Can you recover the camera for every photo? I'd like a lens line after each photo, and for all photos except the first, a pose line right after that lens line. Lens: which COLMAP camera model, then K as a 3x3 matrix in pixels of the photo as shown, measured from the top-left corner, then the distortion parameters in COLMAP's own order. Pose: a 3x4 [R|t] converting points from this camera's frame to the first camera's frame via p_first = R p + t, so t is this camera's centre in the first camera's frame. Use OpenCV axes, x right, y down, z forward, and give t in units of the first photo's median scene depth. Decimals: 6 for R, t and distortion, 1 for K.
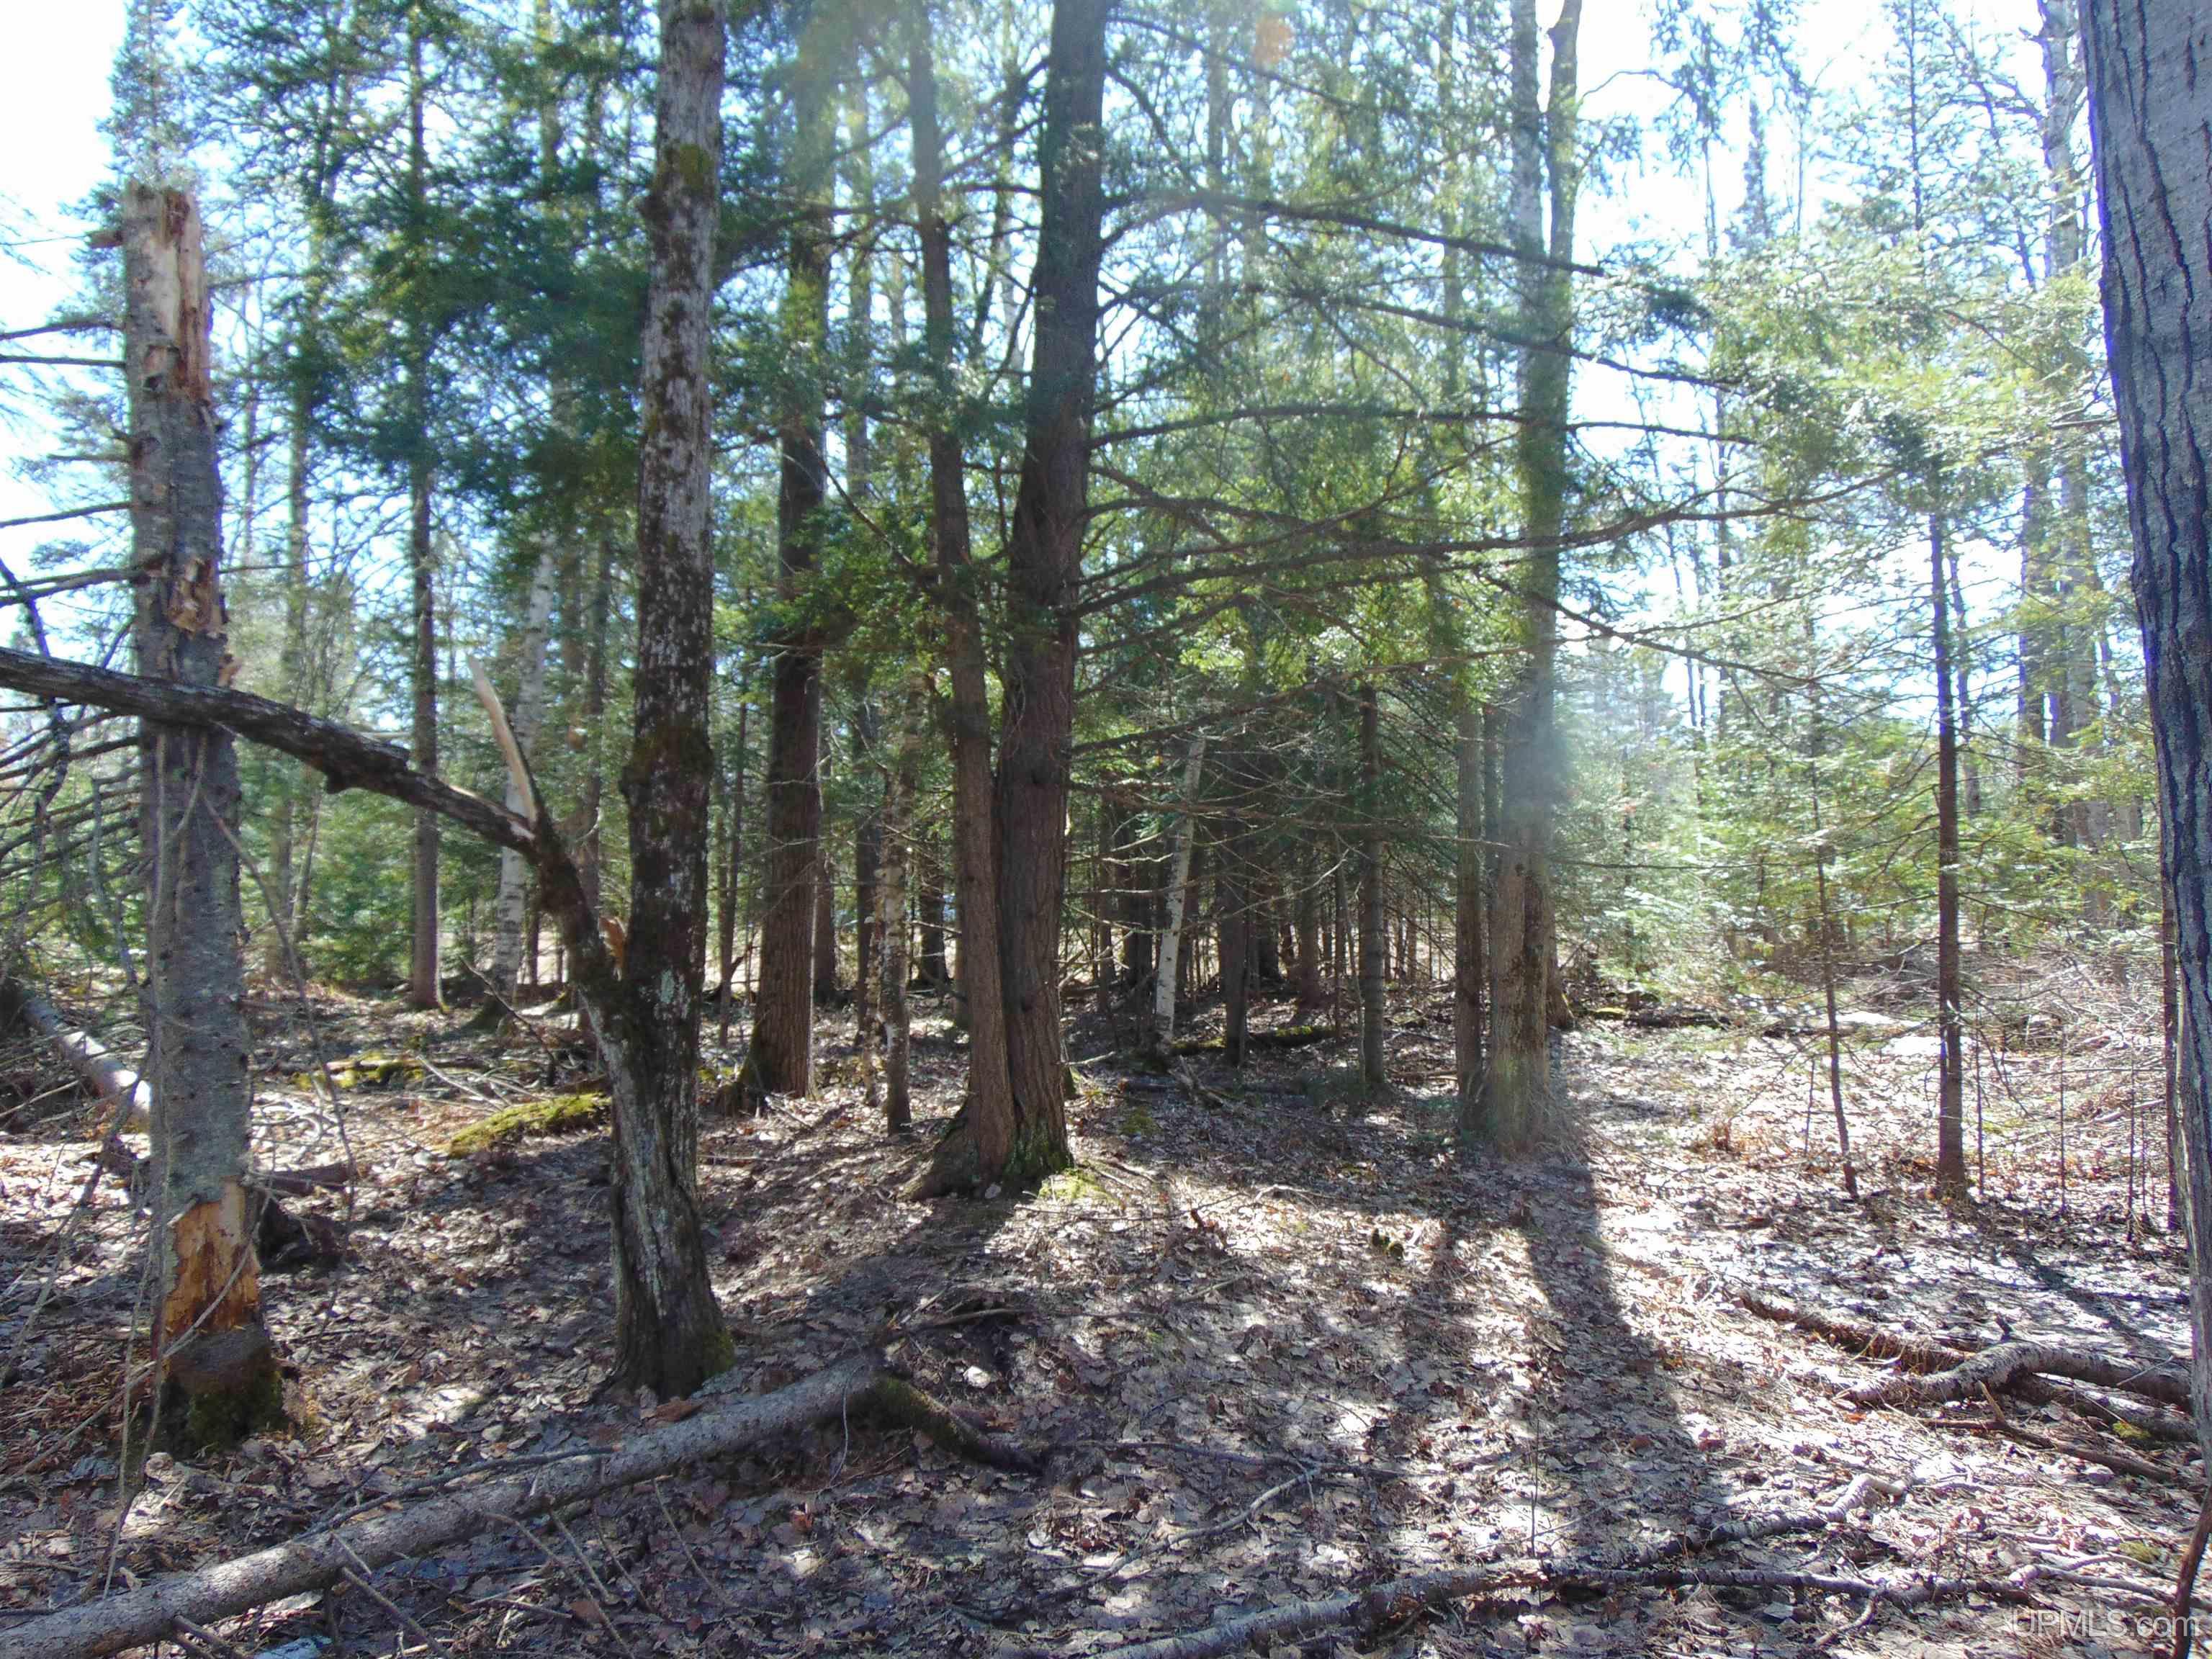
lens RADIAL K [[1647.8, 0, 1101.8], [0, 1647.8, 837.5], [0, 0, 1]] dist [-0.045376, 0.087929]
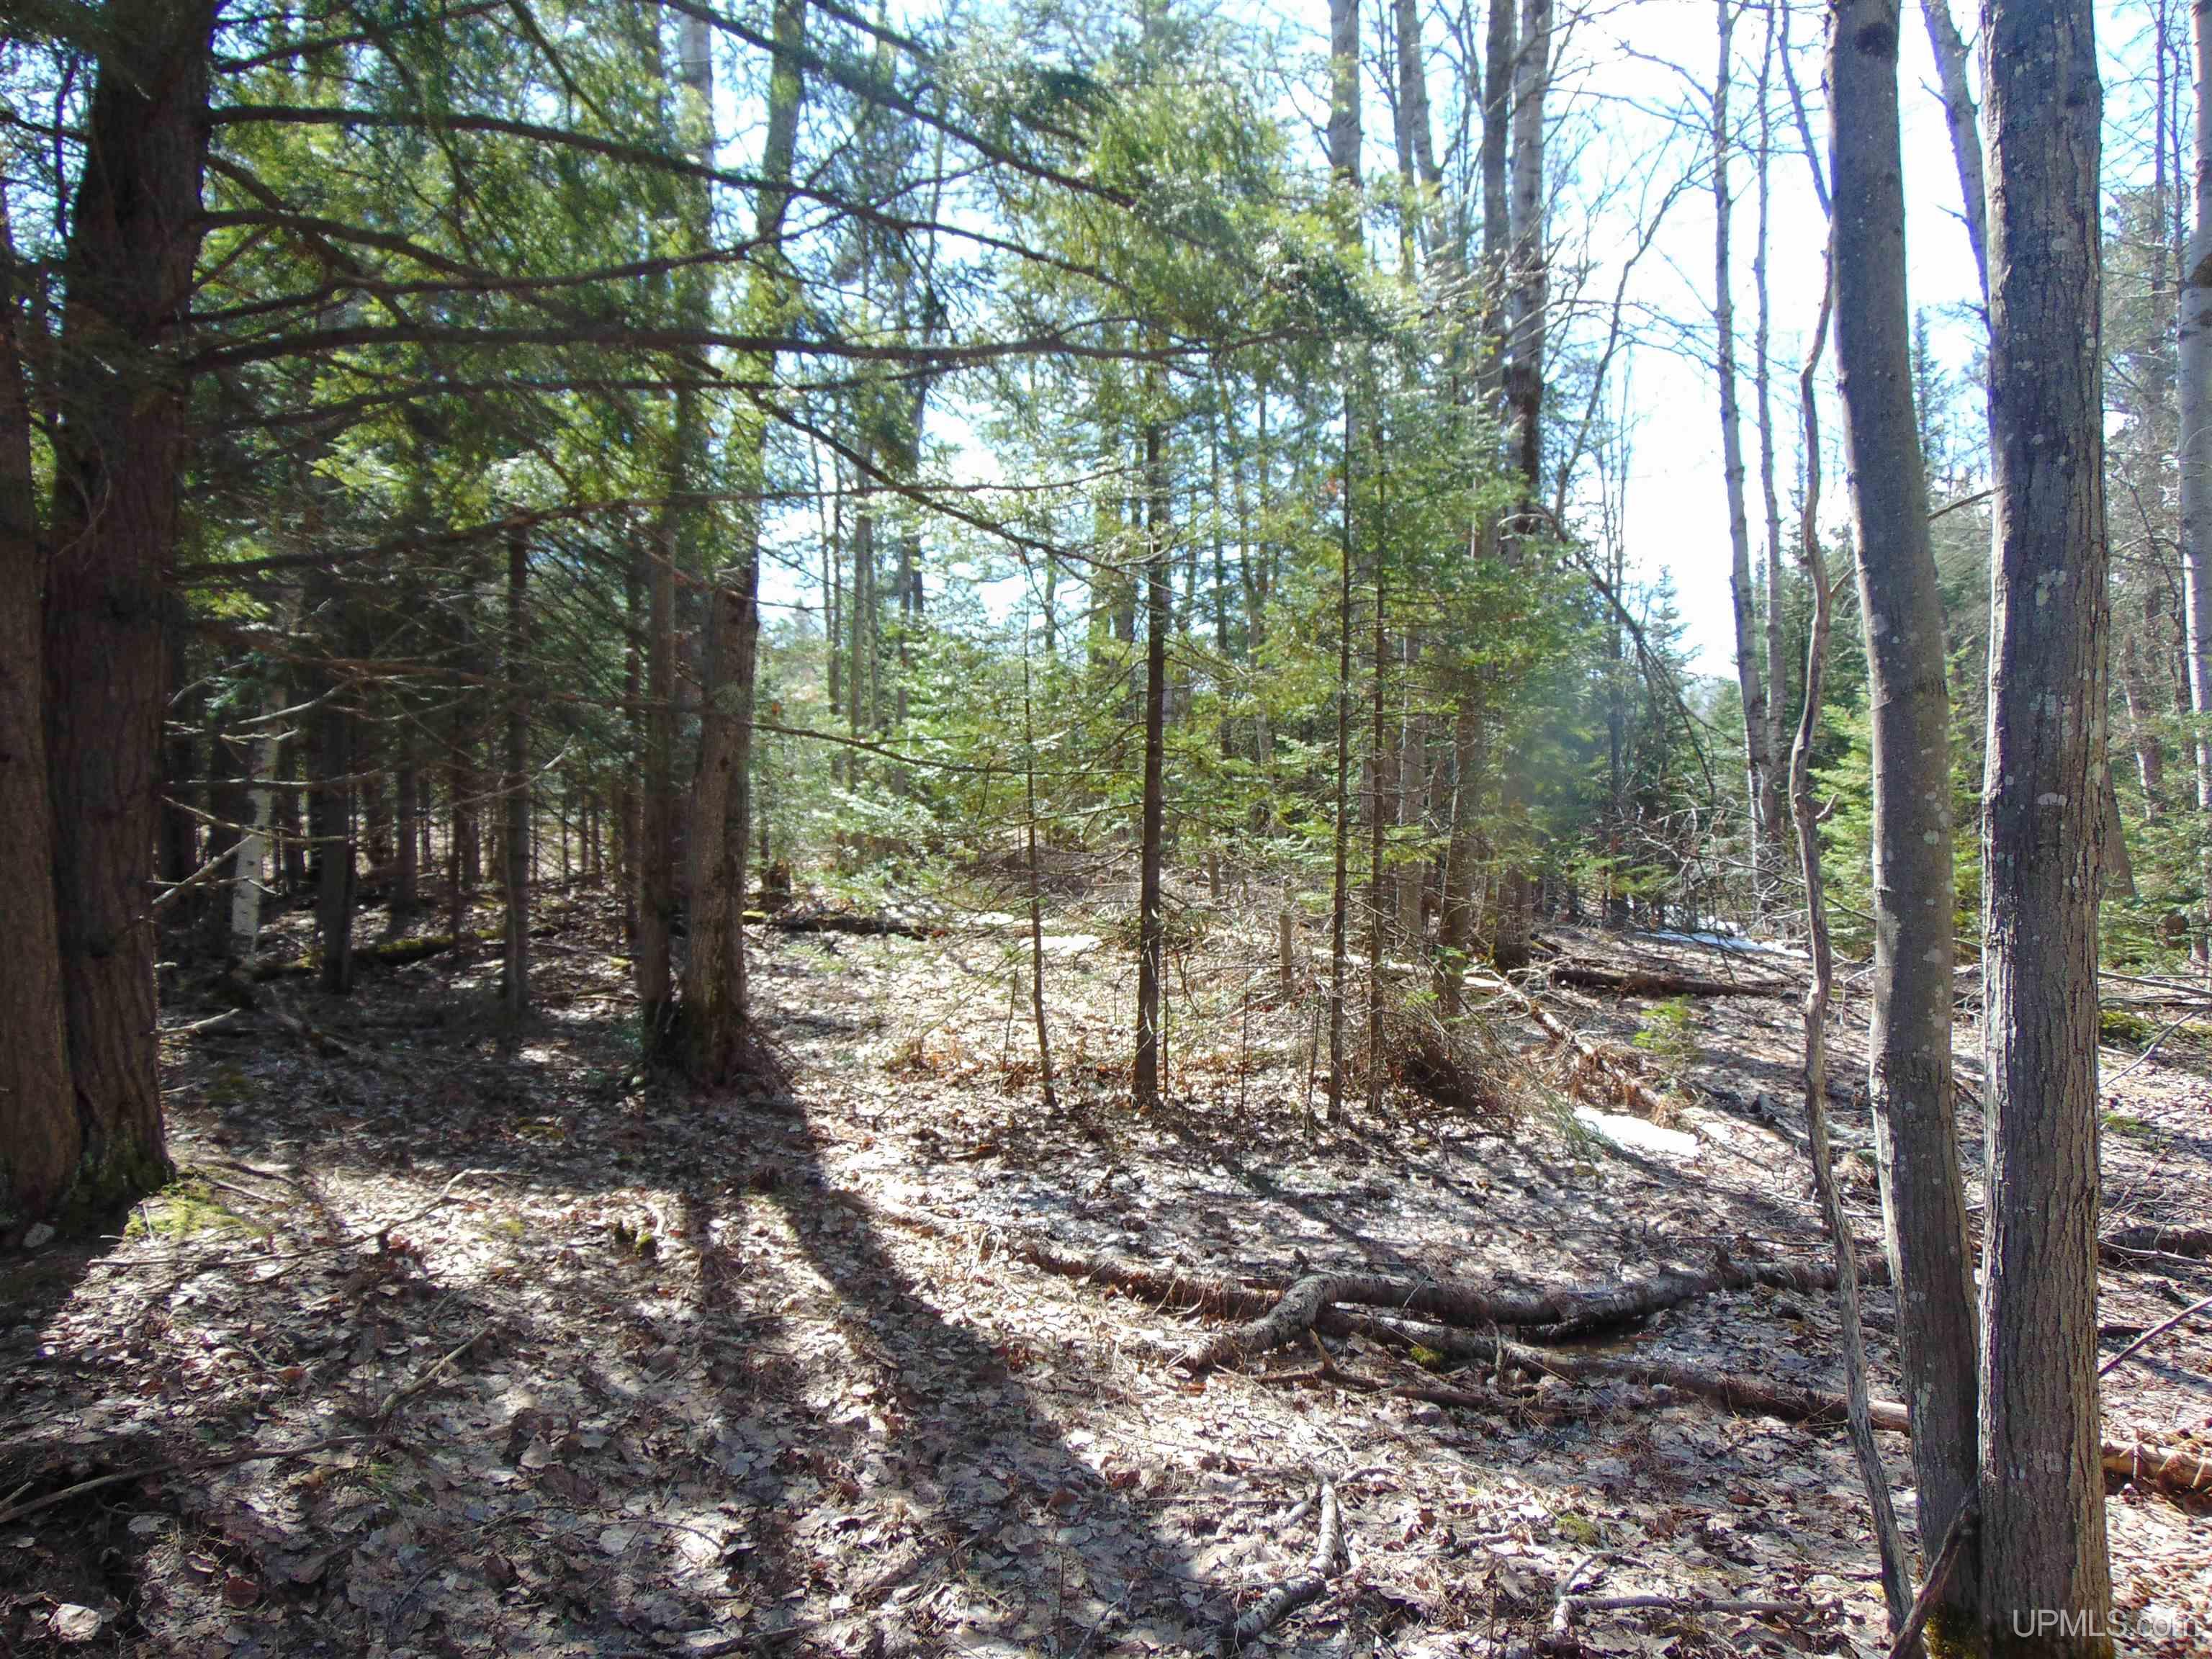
lens RADIAL K [[1647.8, 0, 1101.8], [0, 1647.8, 837.5], [0, 0, 1]] dist [-0.045376, 0.087929]
pose [[0.849110, 0.007327, 0.528165, -0.052812], [-0.042176, 0.997652, 0.053964, 0.003333], [-0.526530, -0.068097, 0.847425, 0.228823]]
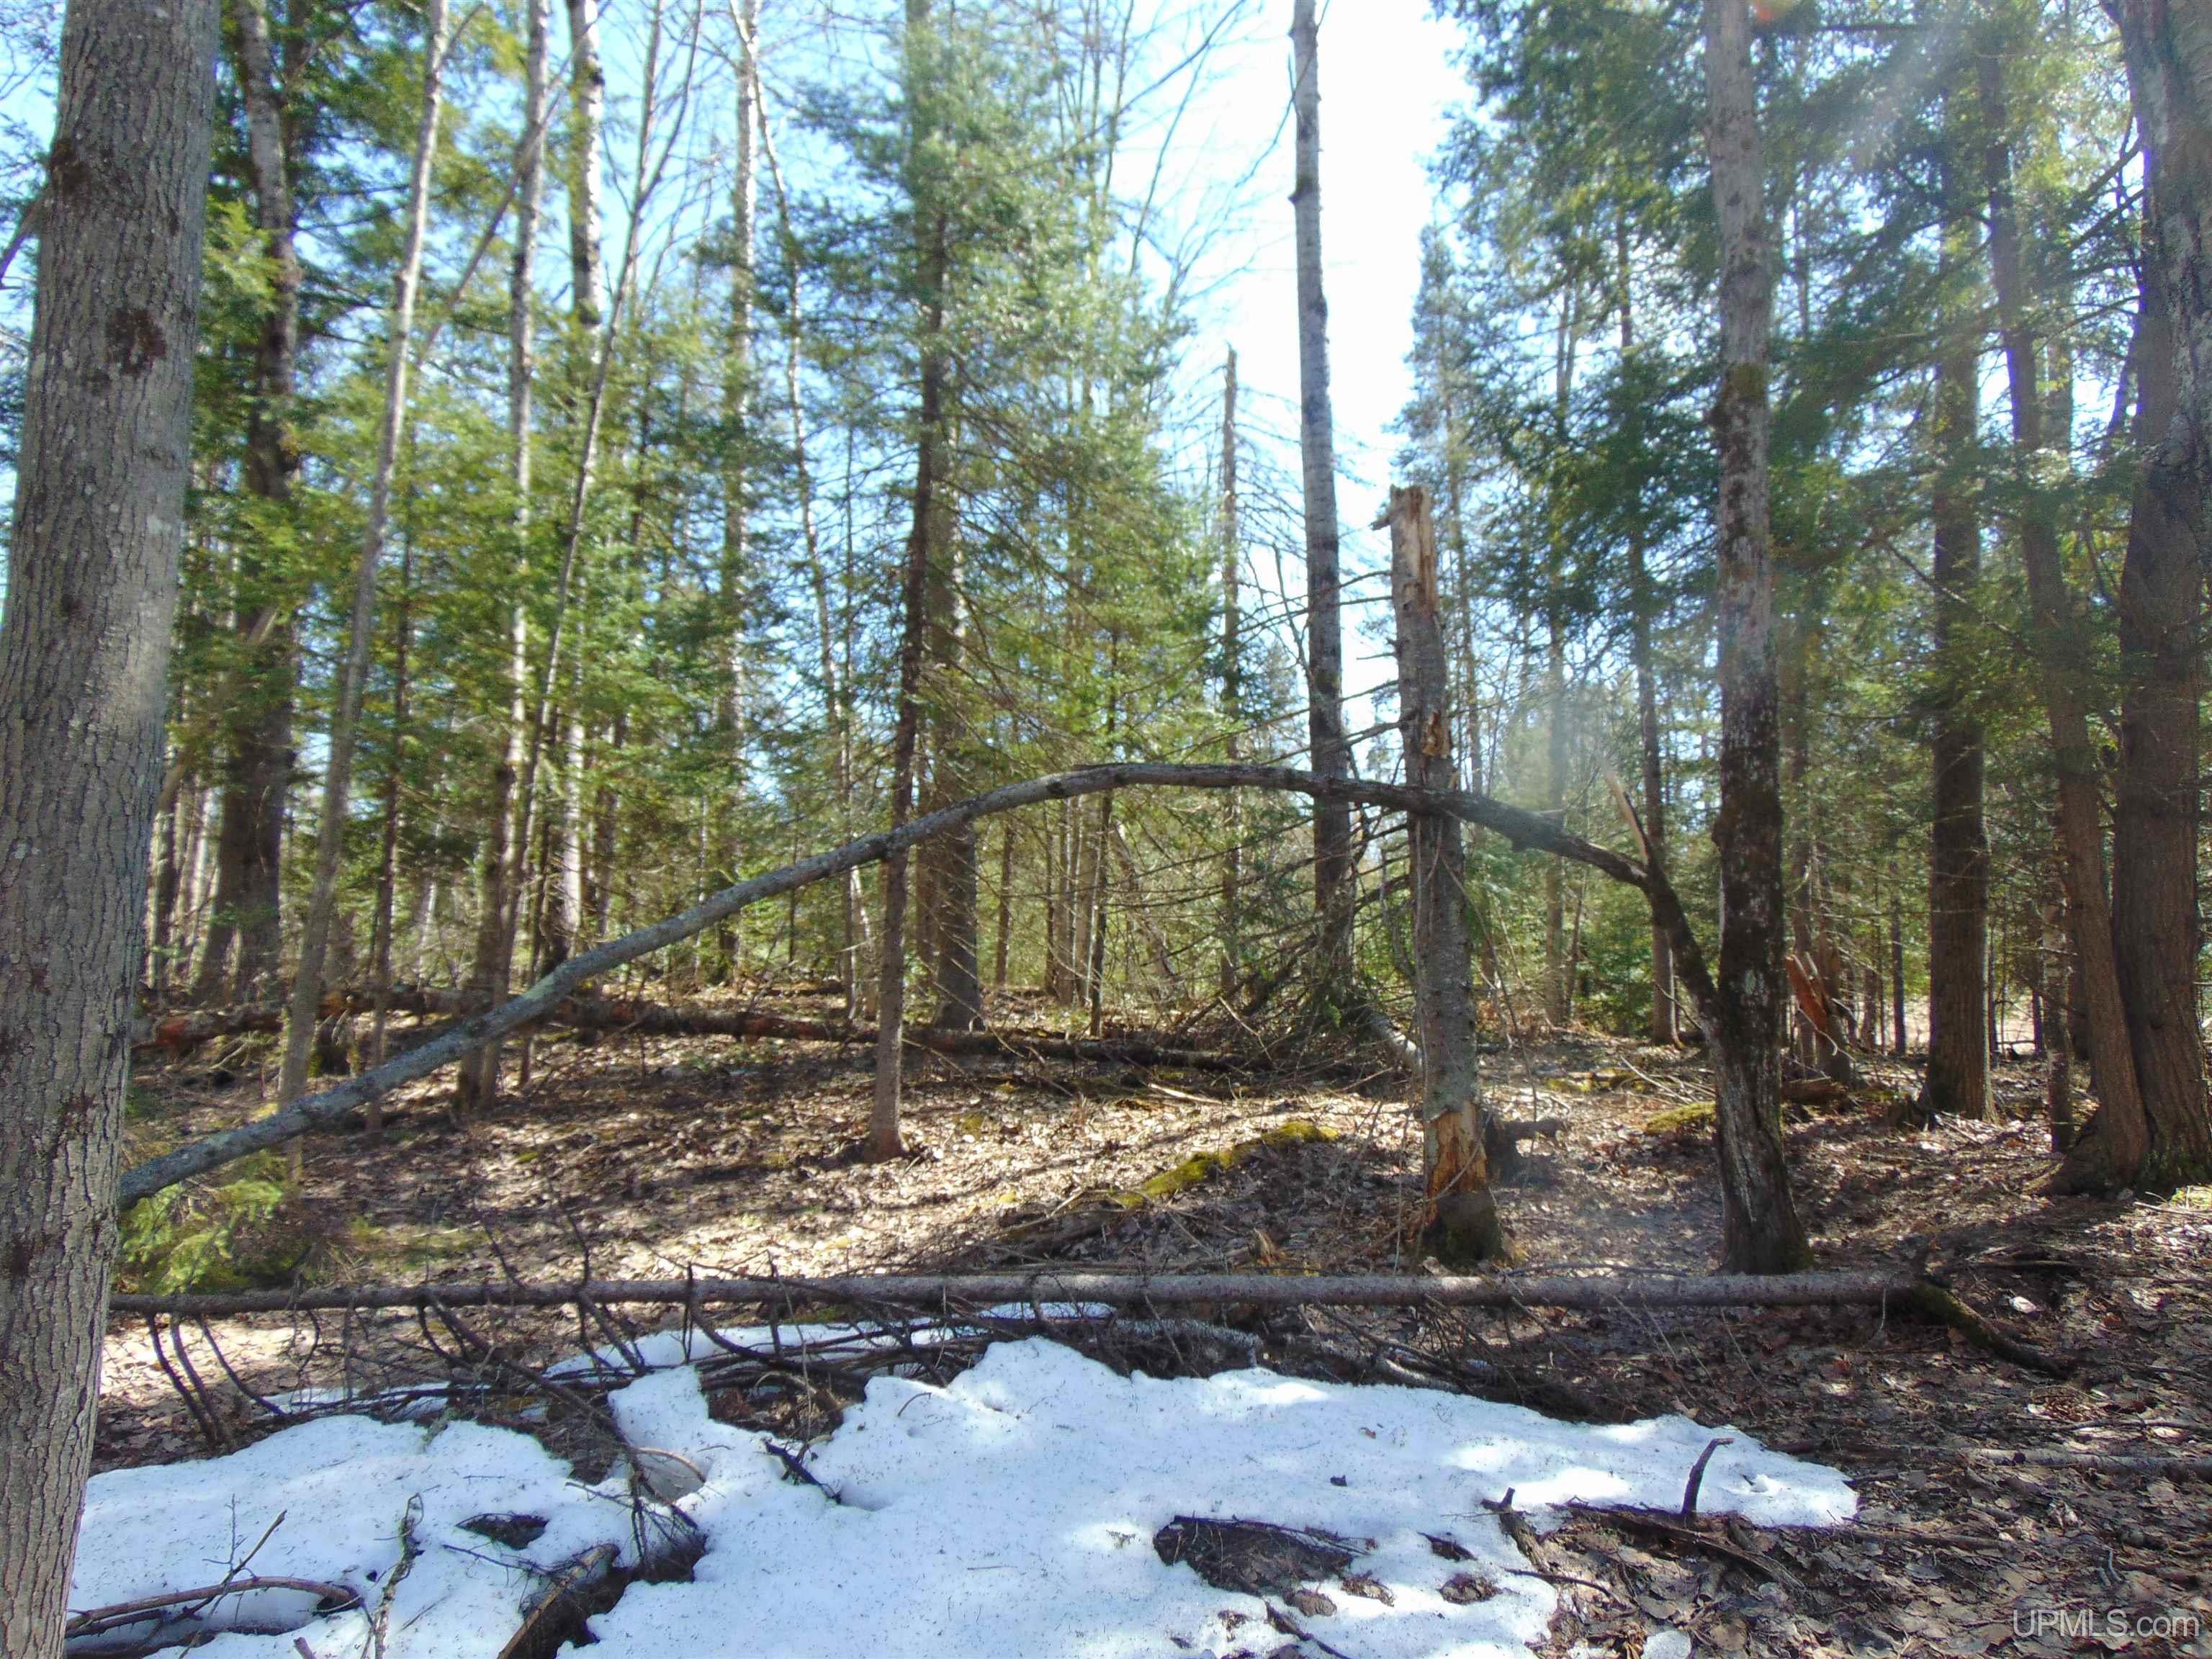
lens RADIAL K [[1647.8, 0, 1101.8], [0, 1647.8, 837.5], [0, 0, 1]] dist [-0.045376, 0.087929]
pose [[0.731293, -0.057477, -0.679638, 0.186414], [0.027462, 0.998116, -0.054861, 0.021164], [0.681511, 0.021456, 0.731493, -0.249292]]
